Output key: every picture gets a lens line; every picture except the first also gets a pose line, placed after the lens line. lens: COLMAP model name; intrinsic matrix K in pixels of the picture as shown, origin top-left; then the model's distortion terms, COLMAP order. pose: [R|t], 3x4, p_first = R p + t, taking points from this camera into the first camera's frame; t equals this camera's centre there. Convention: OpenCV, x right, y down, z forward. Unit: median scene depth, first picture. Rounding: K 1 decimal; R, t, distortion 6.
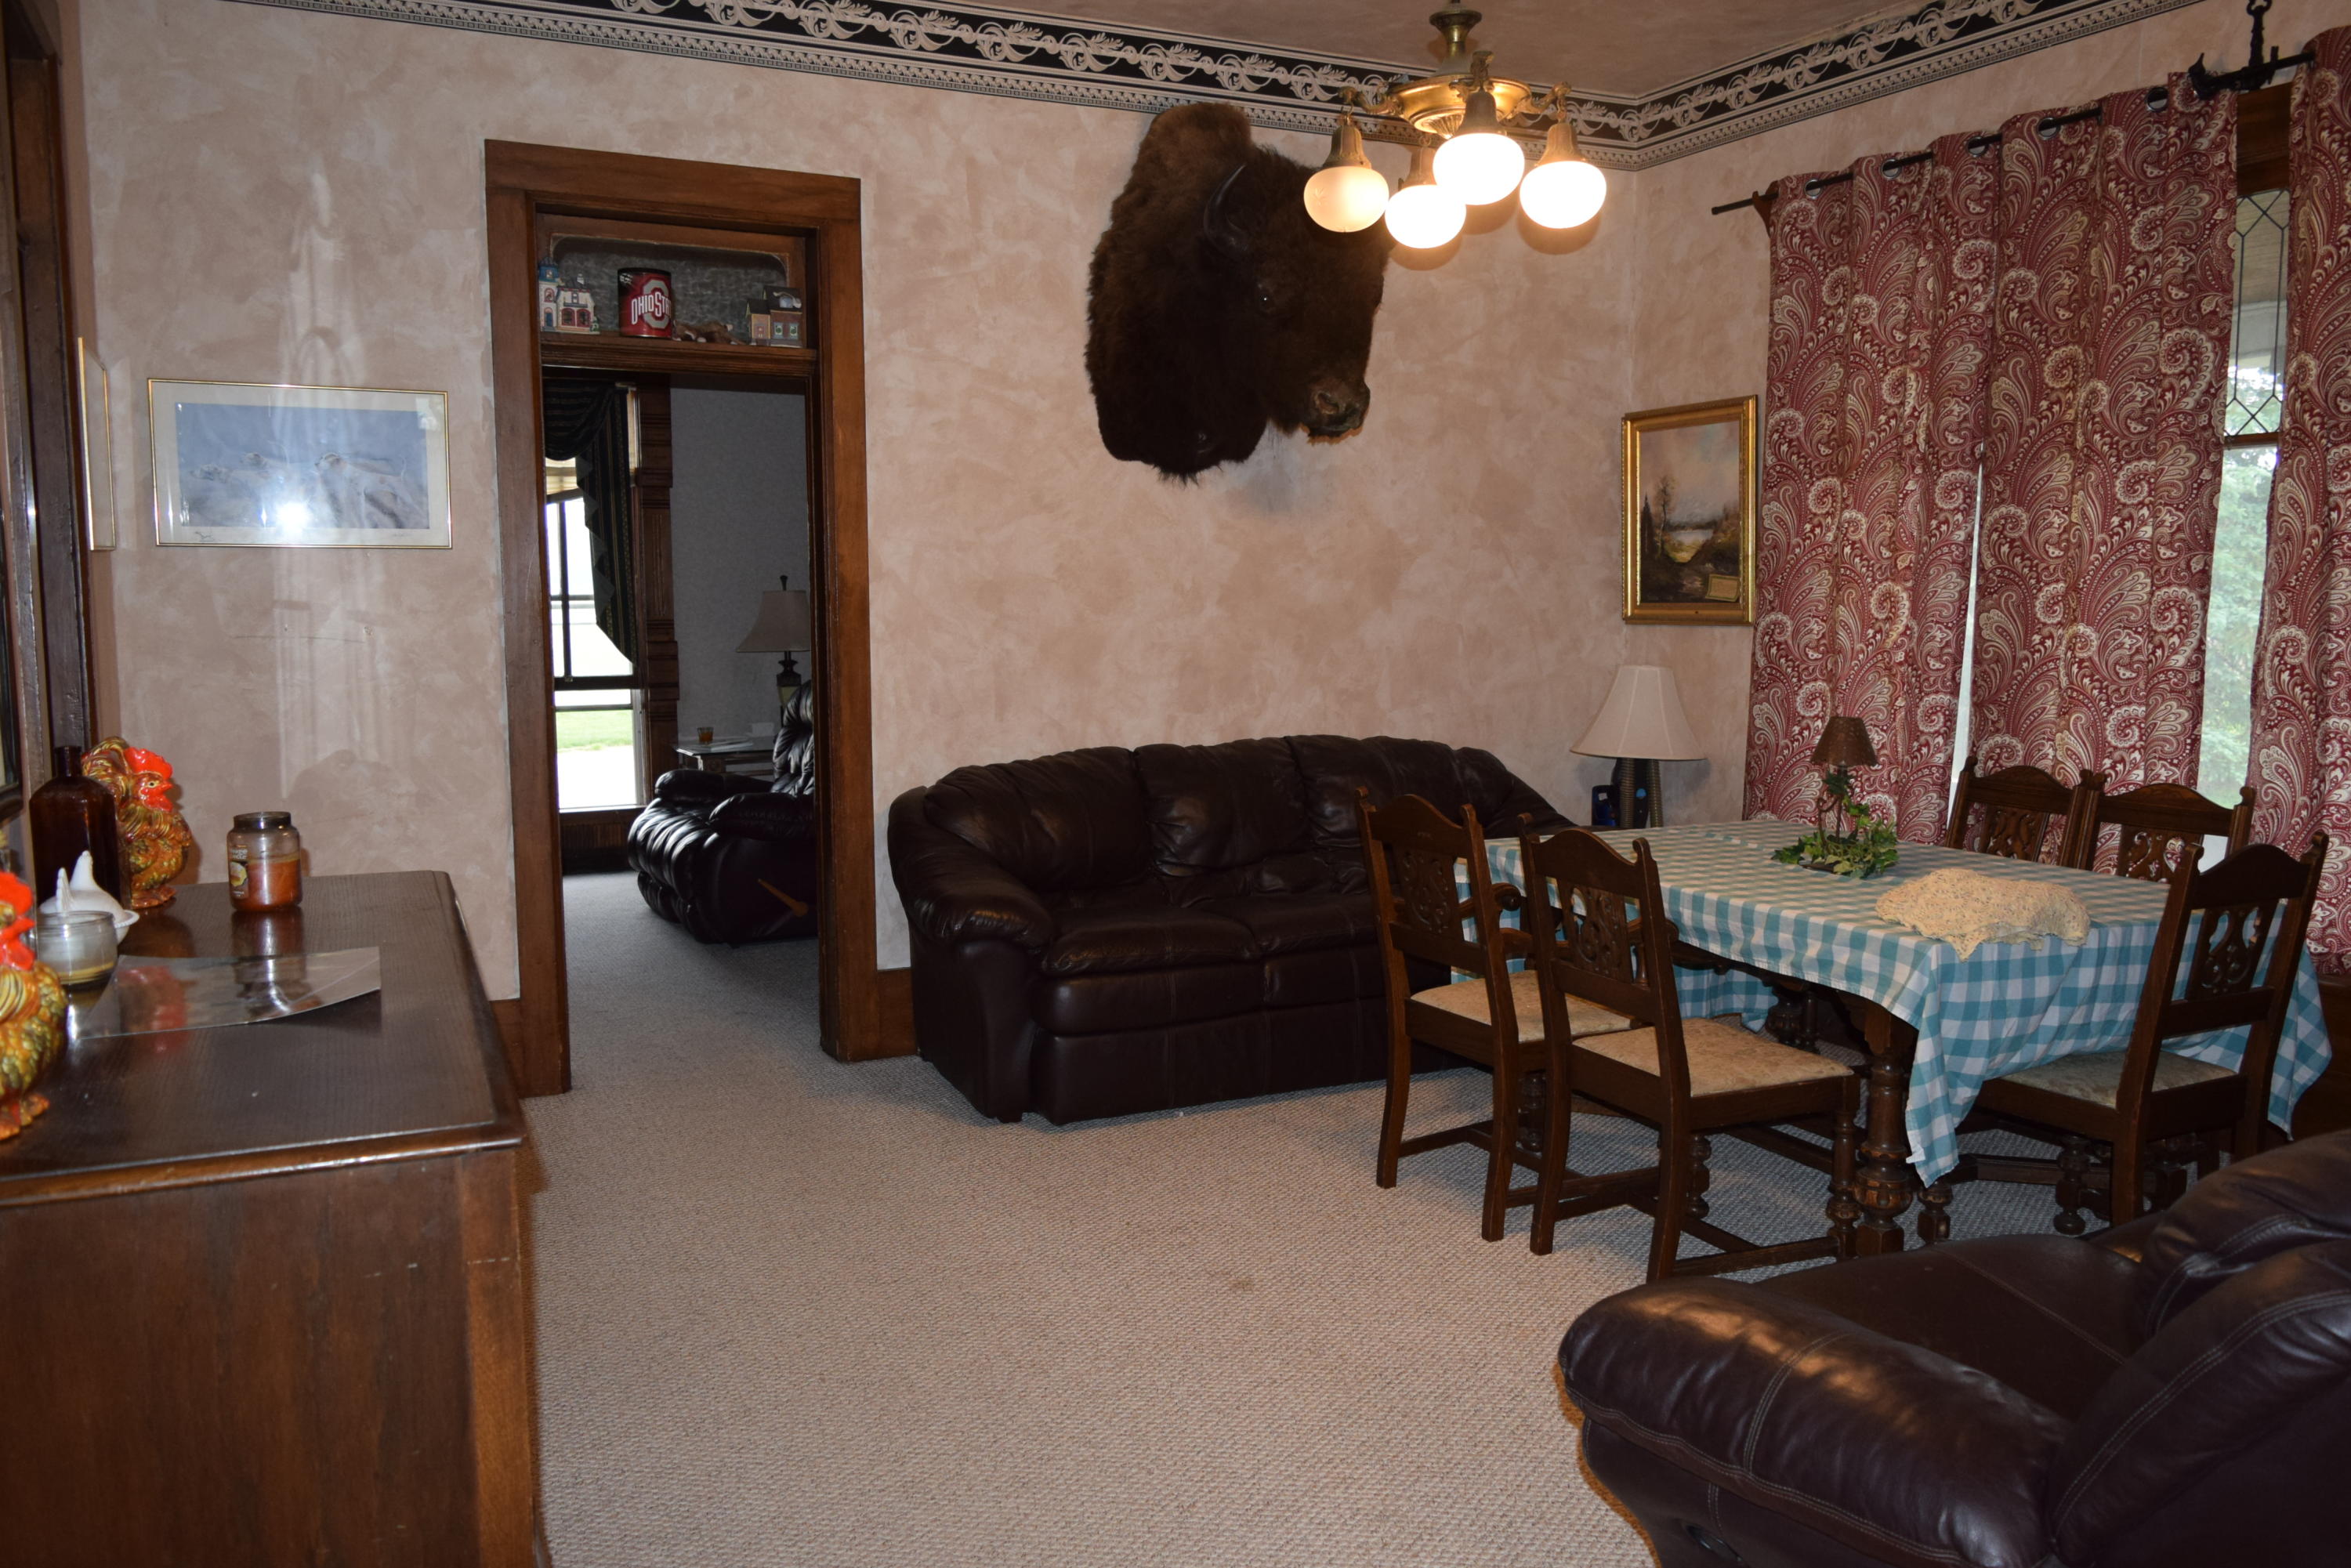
lens RADIAL K [[1802.8, 0, 1177.9], [0, 1802.8, 780.1], [0, 0, 1]] dist [-0.014804, -0.003018]
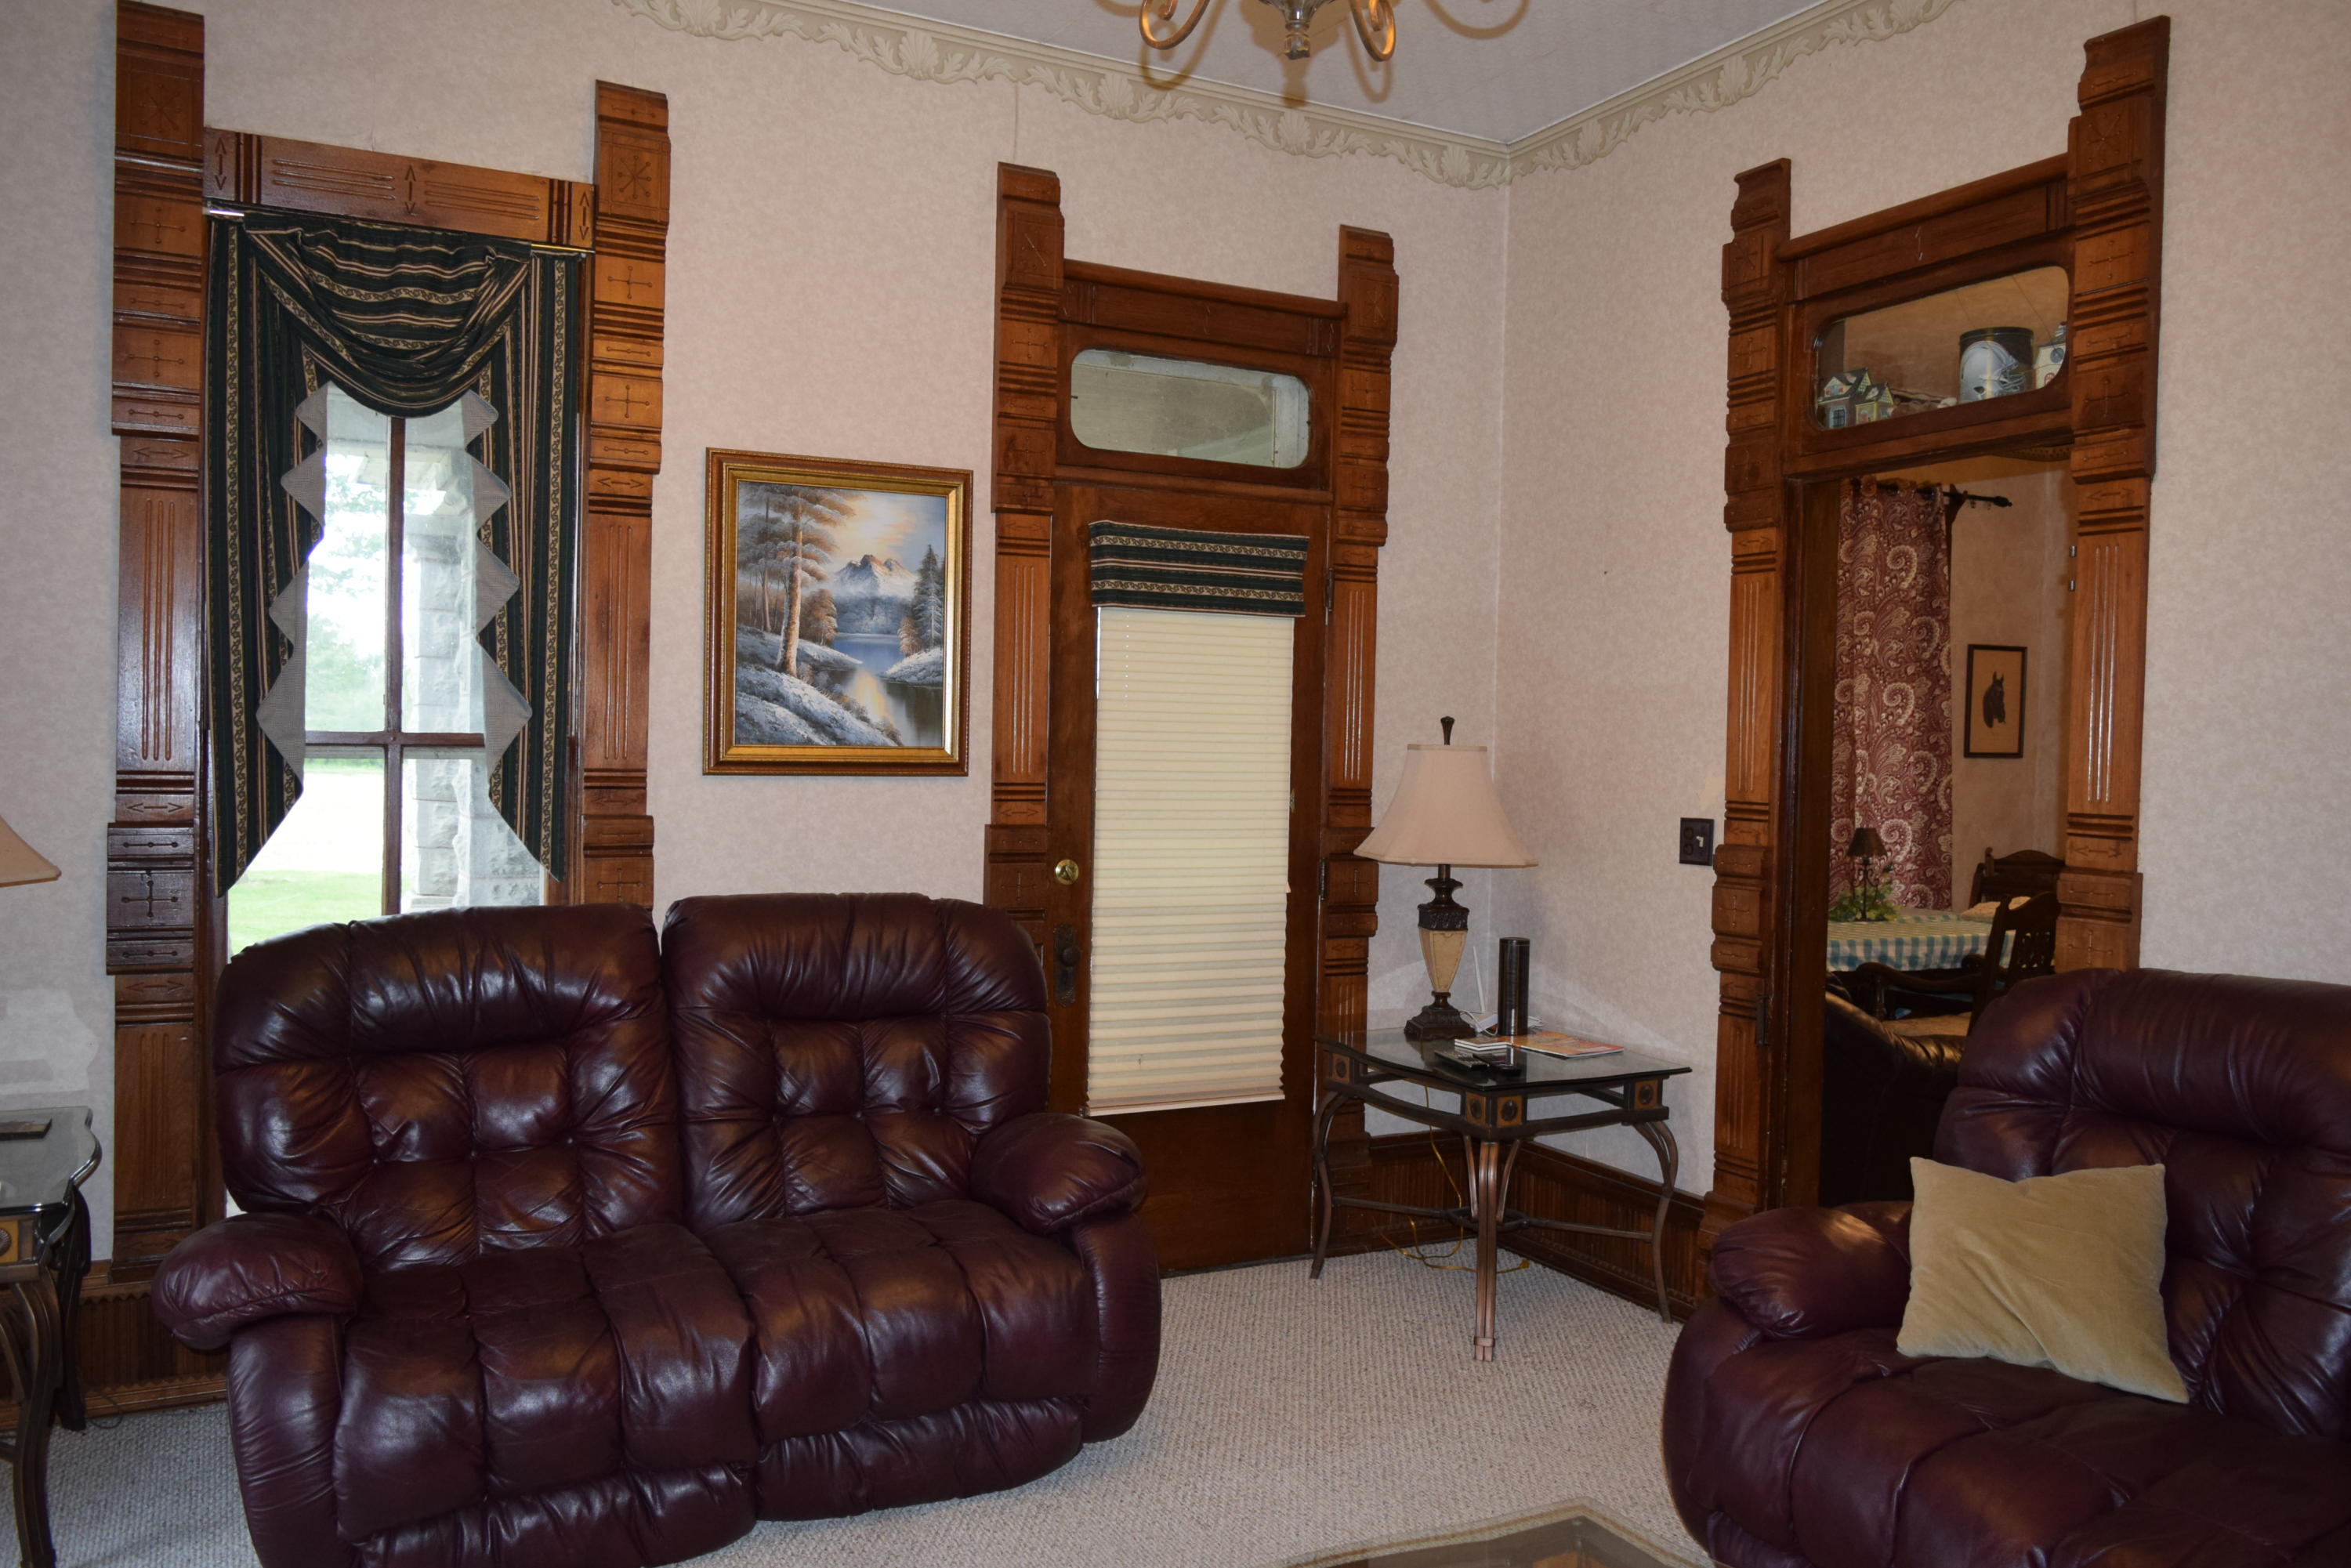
lens RADIAL K [[1802.8, 0, 1188.7], [0, 1802.8, 789.7], [0, 0, 1]] dist [-0.014804, -0.003018]
pose [[-0.050032, -0.023923, 0.998461, -0.726319], [0.086148, 0.995884, 0.028178, -0.113735], [-0.995025, 0.087426, -0.047765, 1.099047]]
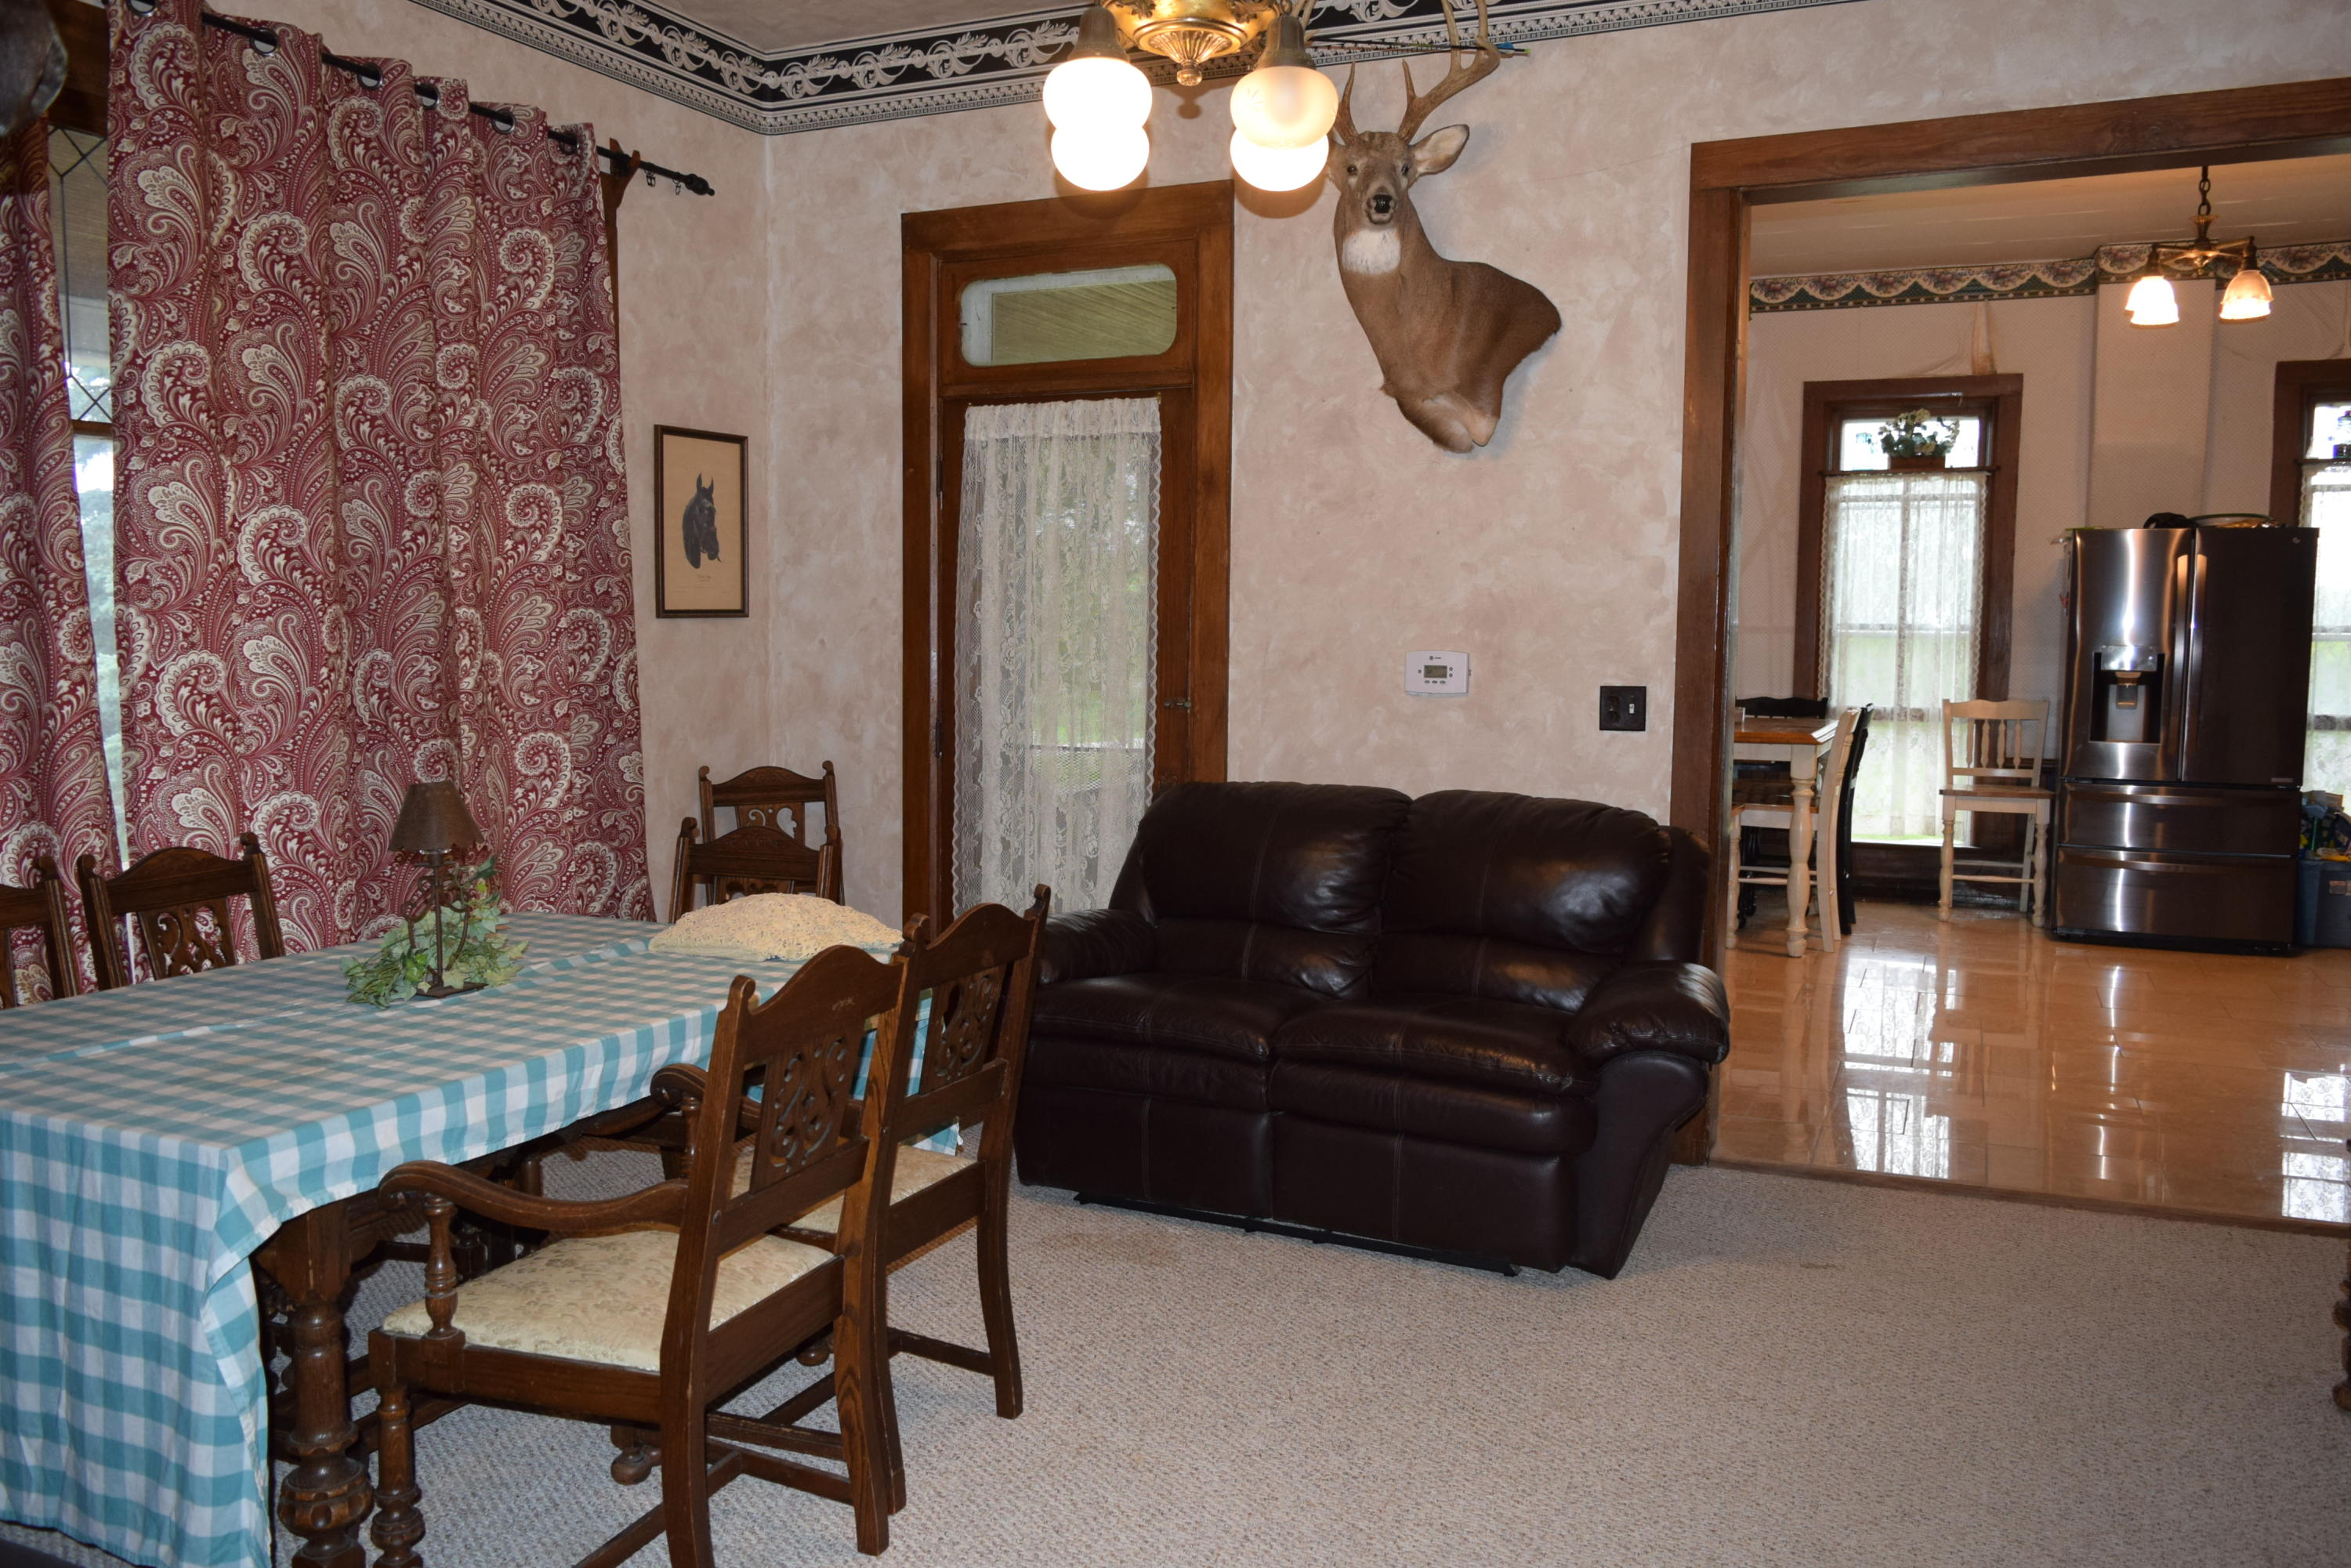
lens RADIAL K [[1802.8, 0, 1182.1], [0, 1802.8, 777.1], [0, 0, 1]] dist [-0.014804, -0.003018]
pose [[-0.663441, -0.066738, 0.745246, -0.259592], [0.075154, 0.985033, 0.155115, -0.091373], [-0.744445, 0.158919, -0.648496, 0.858952]]
